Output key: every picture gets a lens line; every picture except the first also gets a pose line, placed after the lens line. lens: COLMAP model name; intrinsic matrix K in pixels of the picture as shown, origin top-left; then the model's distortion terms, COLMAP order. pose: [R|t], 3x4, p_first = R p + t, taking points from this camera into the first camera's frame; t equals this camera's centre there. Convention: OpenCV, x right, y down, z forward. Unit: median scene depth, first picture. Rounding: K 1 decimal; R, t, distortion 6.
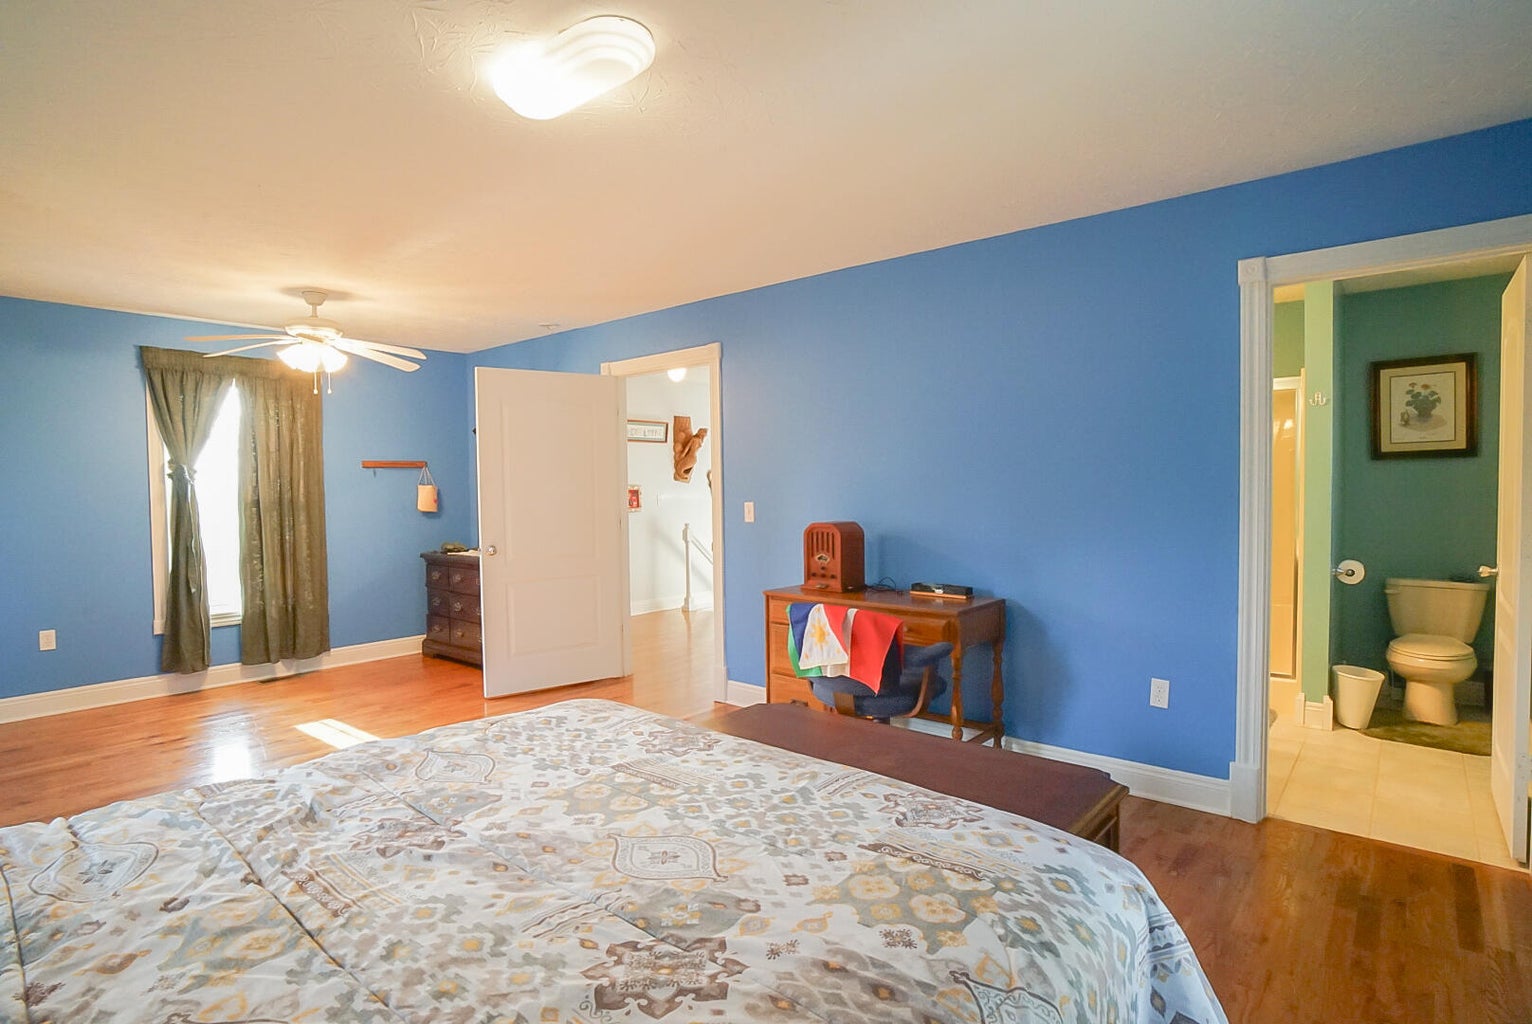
lens RADIAL K [[789.1, 0, 771.0], [0, 789.1, 513.7], [0, 0, 1]] dist [-0.001480, -0.000021]
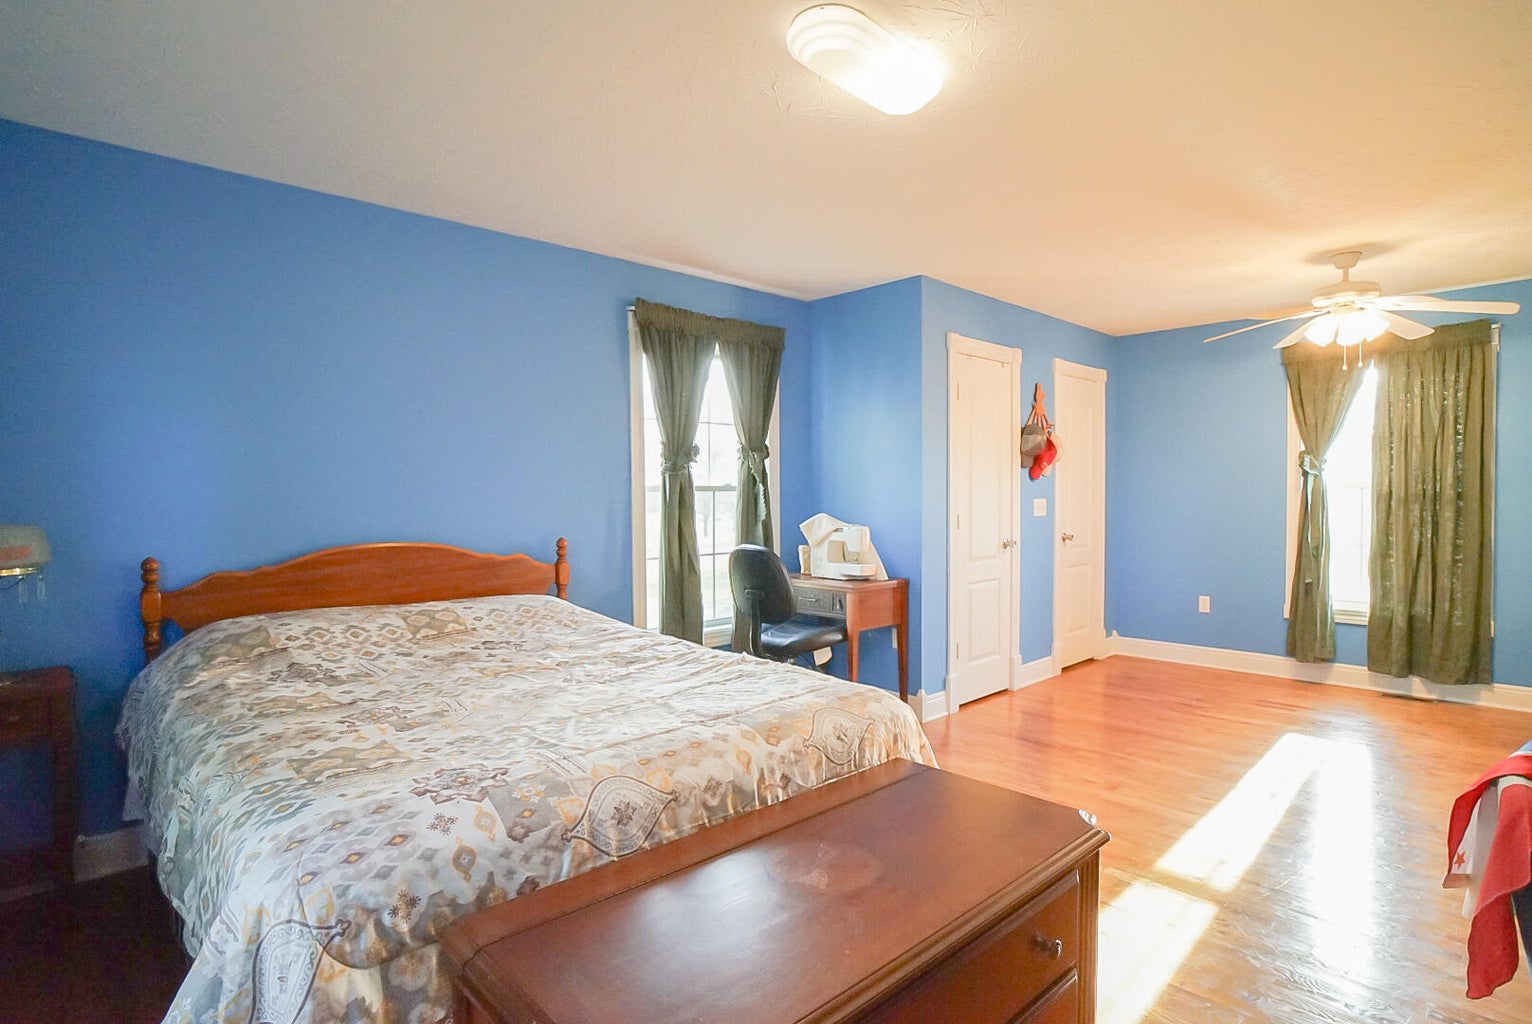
lens RADIAL K [[789.1, 0, 771.0], [0, 789.1, 513.7], [0, 0, 1]] dist [-0.001480, -0.000021]
pose [[-0.128284, 0.034736, -0.991129, 0.369956], [-0.021976, 0.999041, 0.037858, -0.011715], [0.991494, 0.026638, -0.127397, 0.477595]]
